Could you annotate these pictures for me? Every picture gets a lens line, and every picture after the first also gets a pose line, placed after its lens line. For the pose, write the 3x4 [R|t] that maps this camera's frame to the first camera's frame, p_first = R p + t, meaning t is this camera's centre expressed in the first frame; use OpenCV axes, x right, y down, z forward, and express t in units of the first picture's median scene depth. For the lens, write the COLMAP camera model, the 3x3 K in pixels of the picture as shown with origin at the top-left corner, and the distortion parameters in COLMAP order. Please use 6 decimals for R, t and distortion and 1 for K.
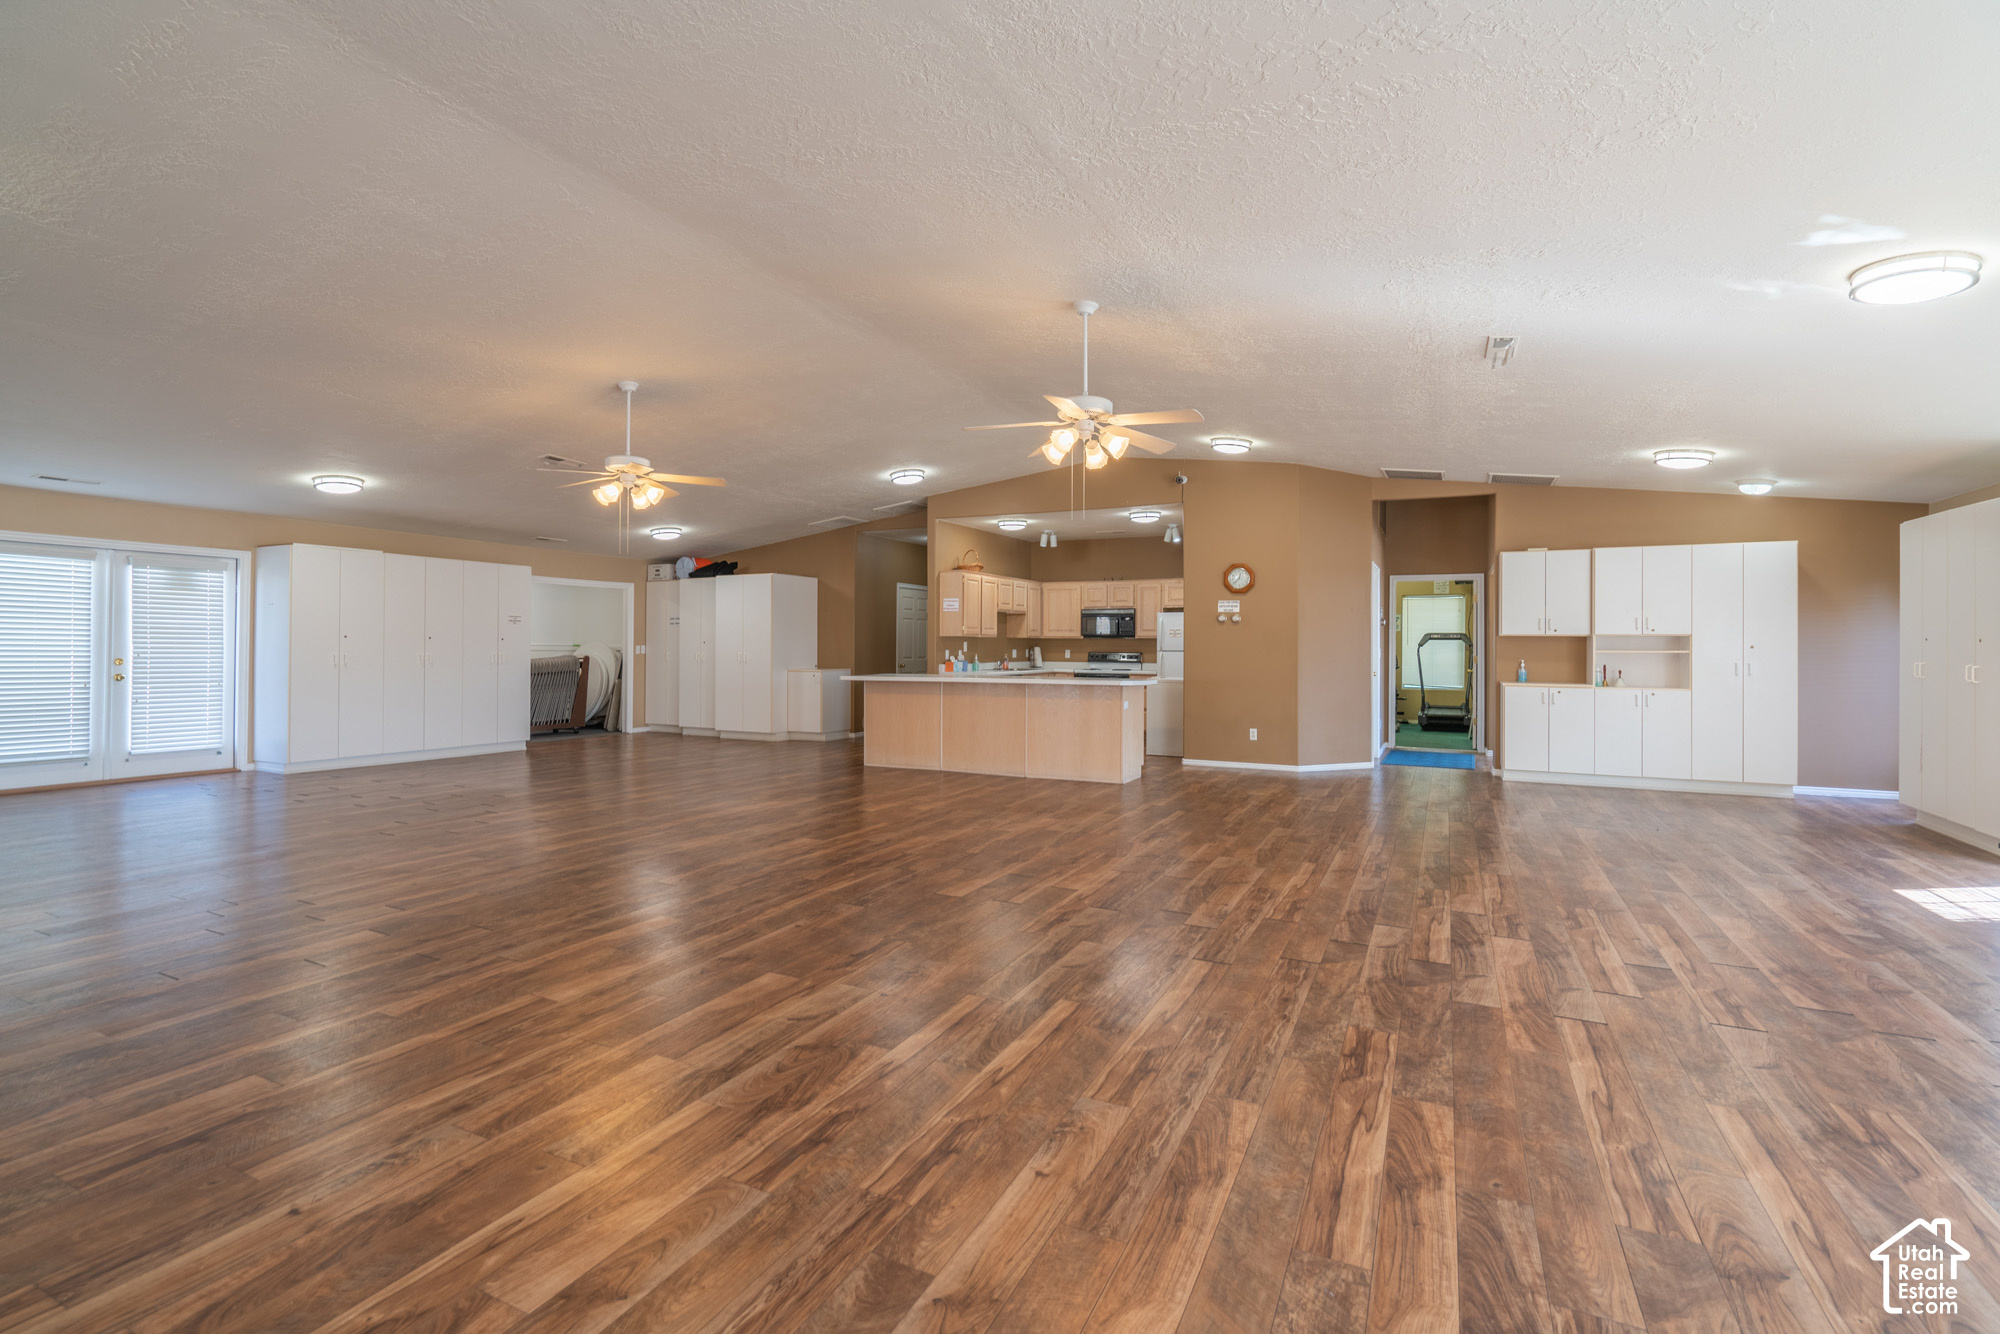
lens RADIAL K [[913.6, 0, 1012.3], [0, 913.6, 648.8], [0, 0, 1]] dist [-0.003644, 0.001366]
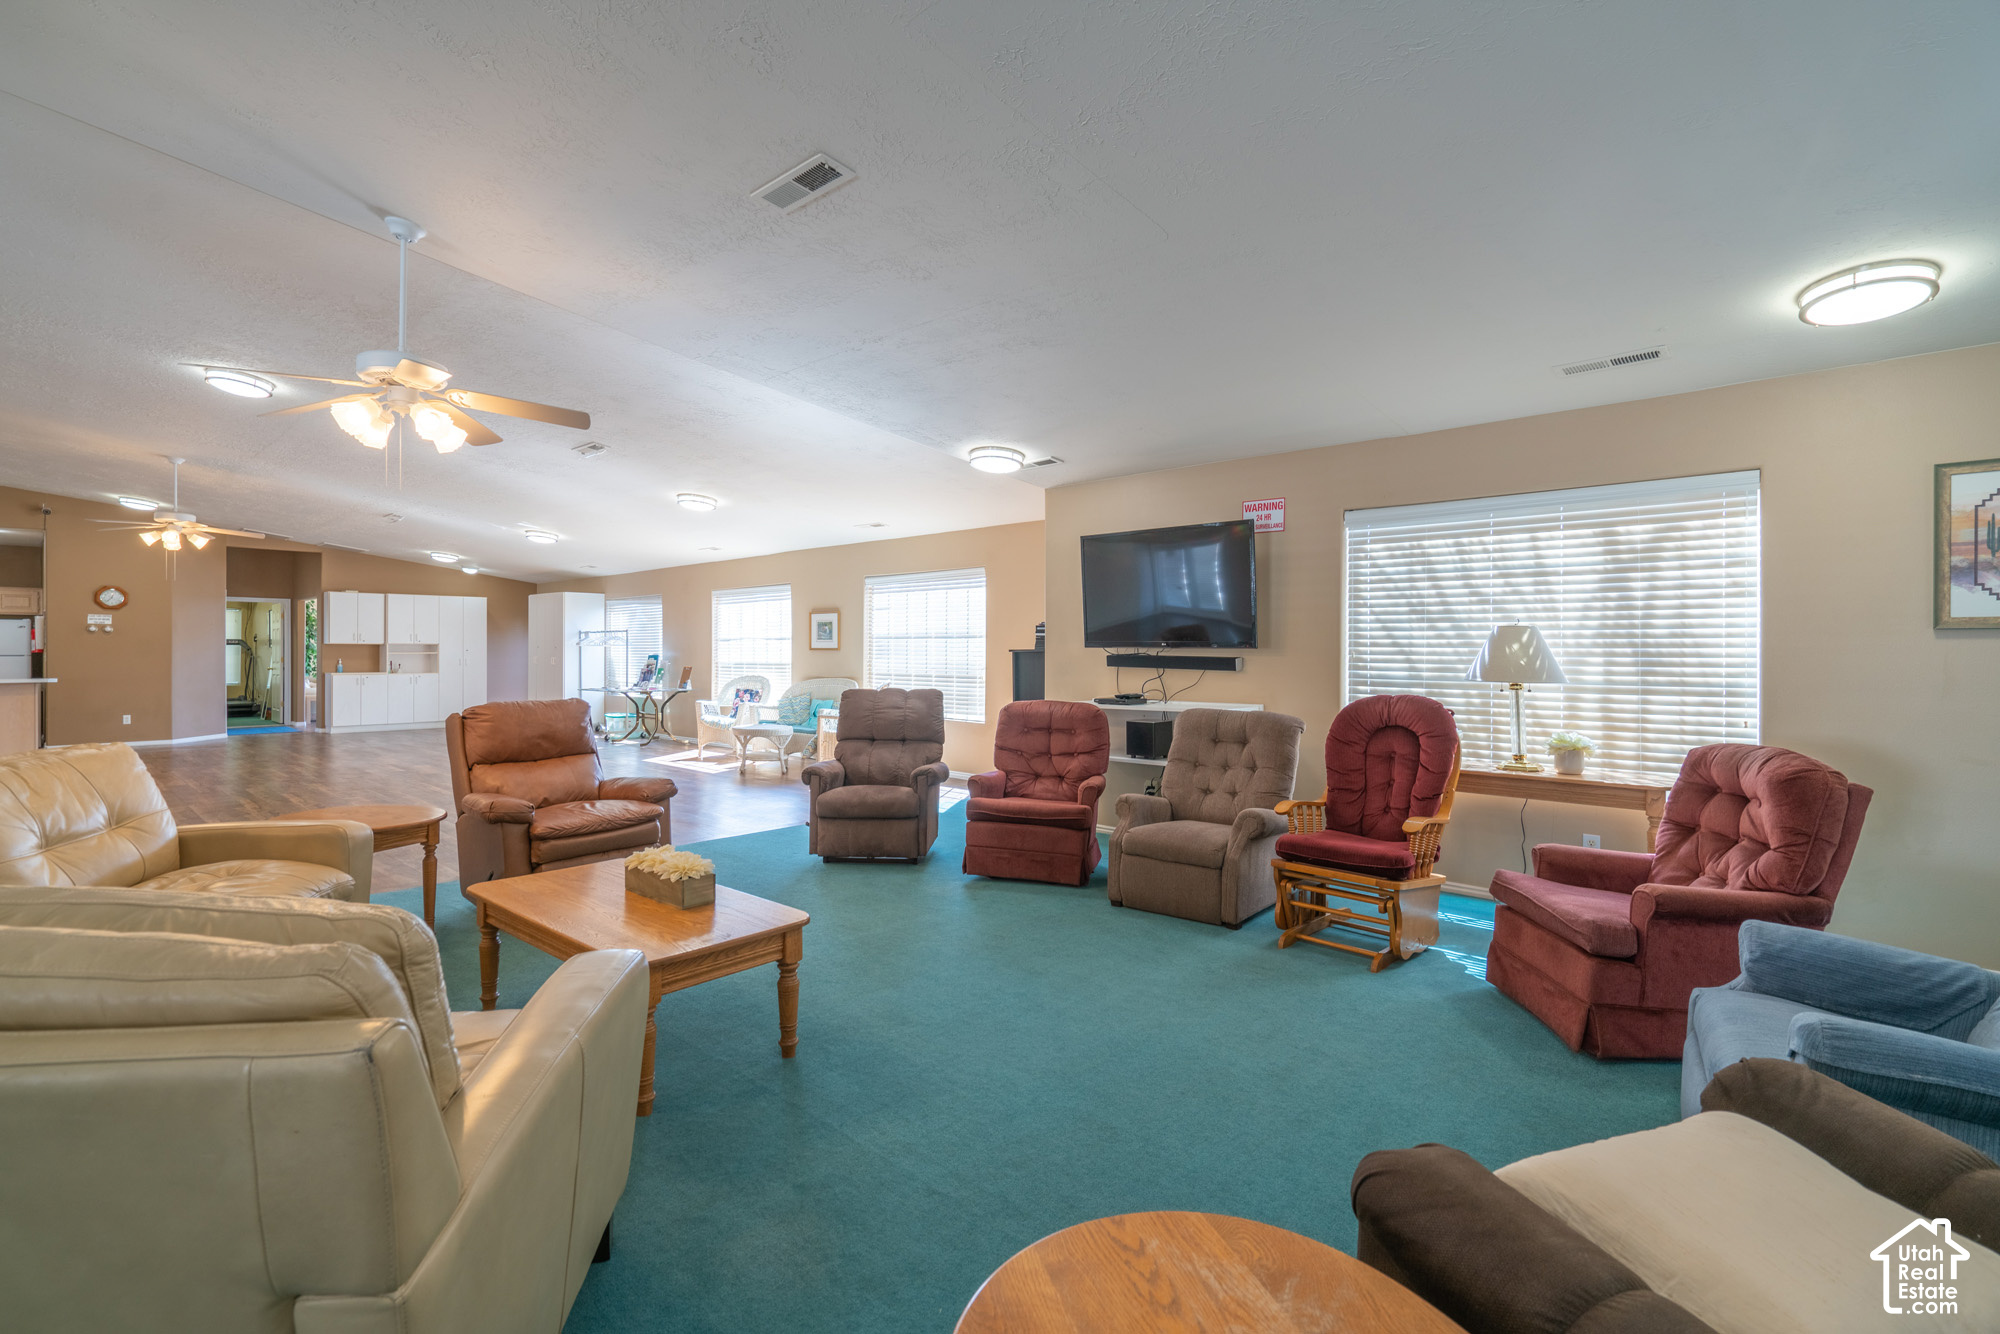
lens RADIAL K [[913.6, 0, 1000.5], [0, 913.6, 655.1], [0, 0, 1]] dist [-0.003644, 0.001366]
pose [[0.289469, -0.009161, 0.957143, -0.626691], [0.003815, 0.999957, 0.008417, -0.003263], [-0.957180, 0.001215, 0.289492, -0.565592]]
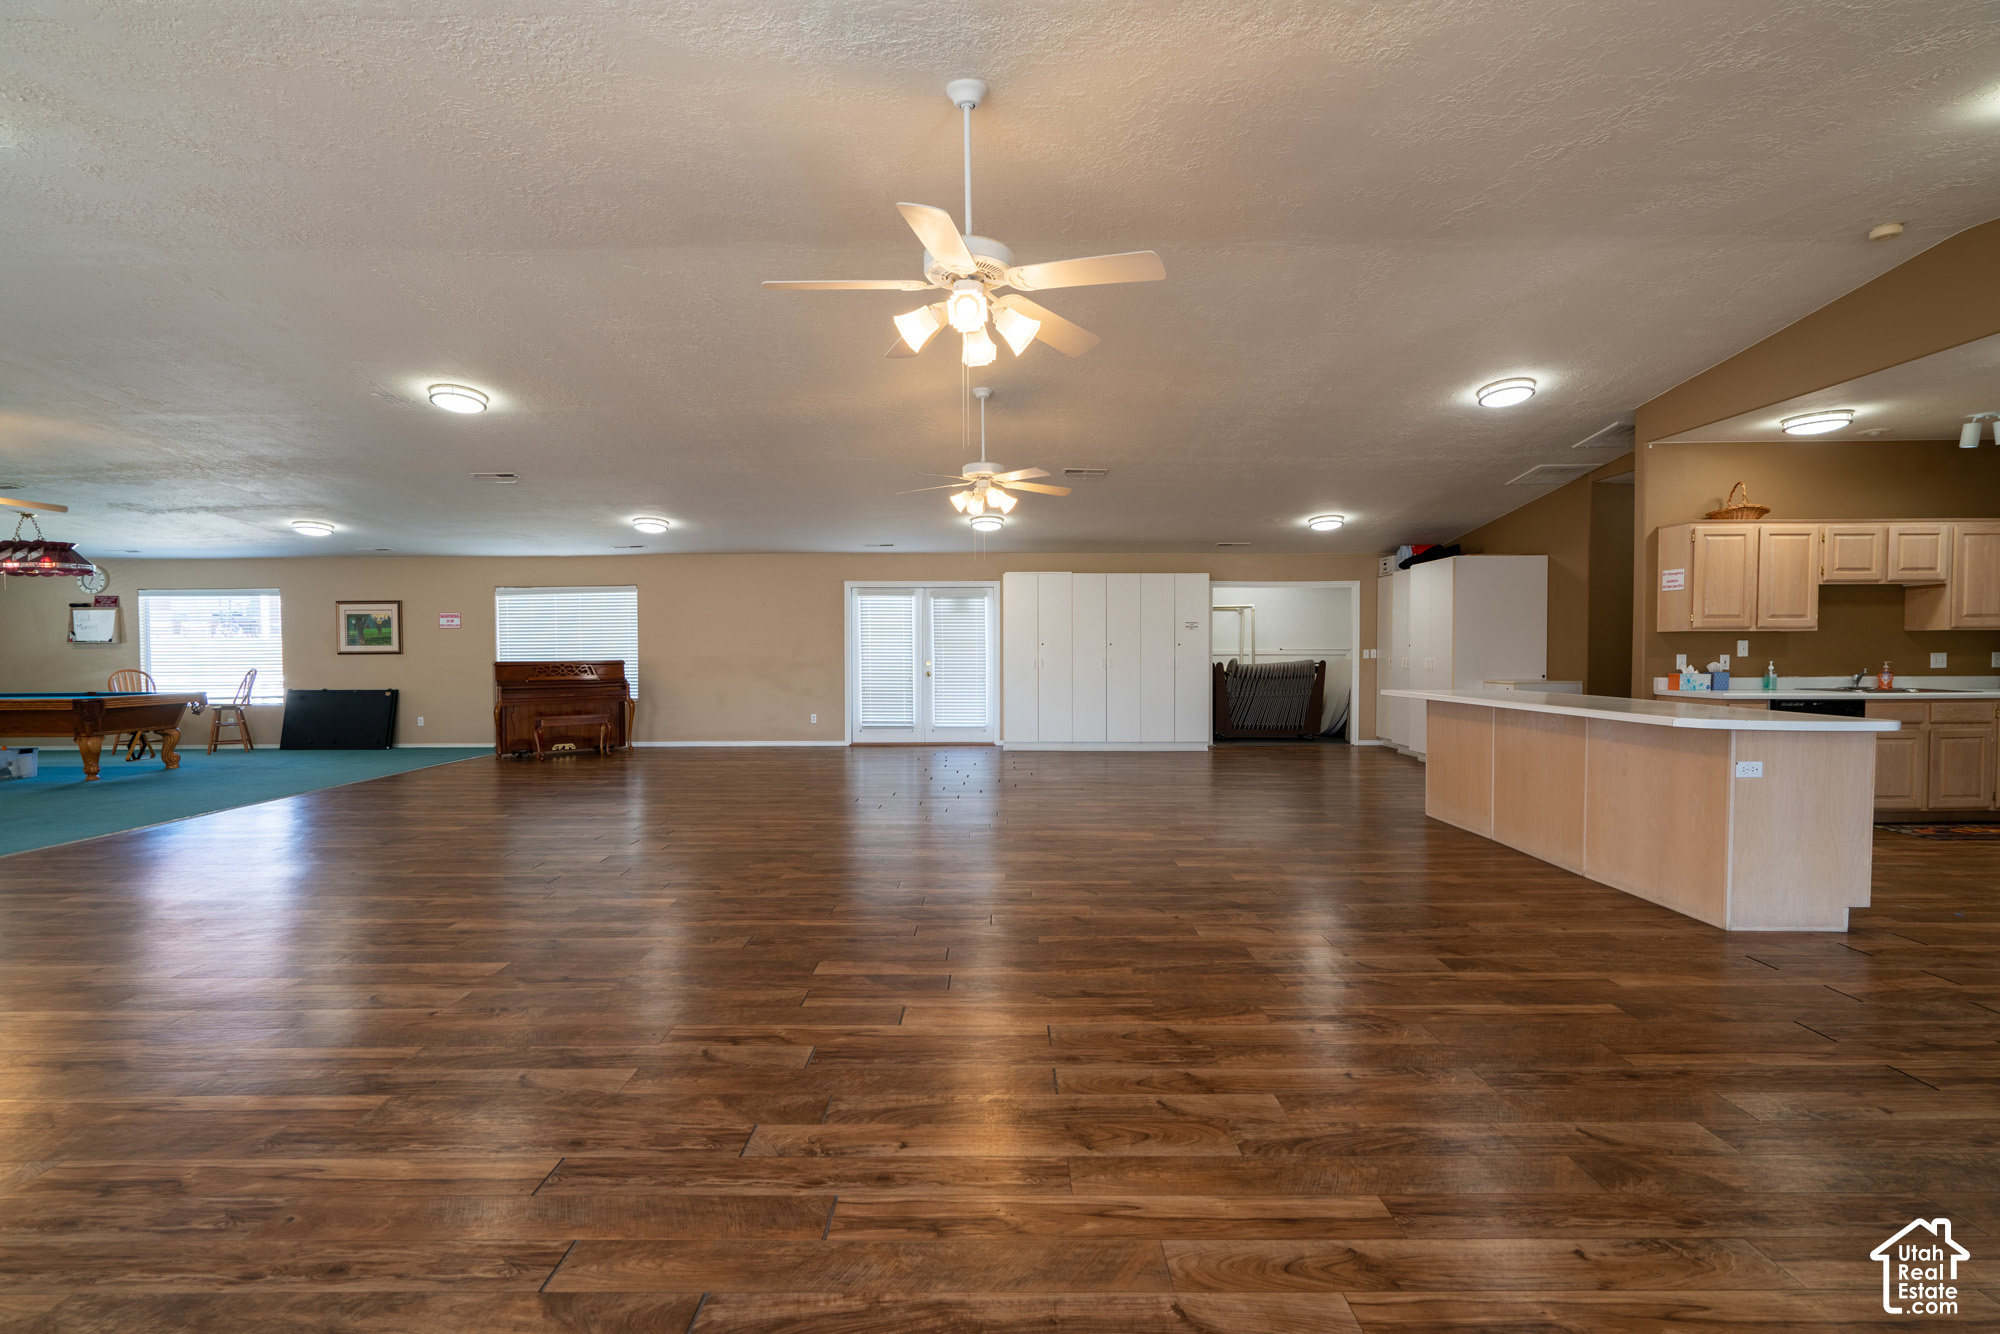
lens RADIAL K [[913.6, 0, 996.7], [0, 913.6, 678.3], [0, 0, 1]] dist [-0.003644, 0.001366]
pose [[0.428603, 0.022250, -0.903219, 0.278159], [0.002999, 0.999656, 0.026049, 0.000348], [0.903488, -0.013873, 0.428389, 0.321055]]
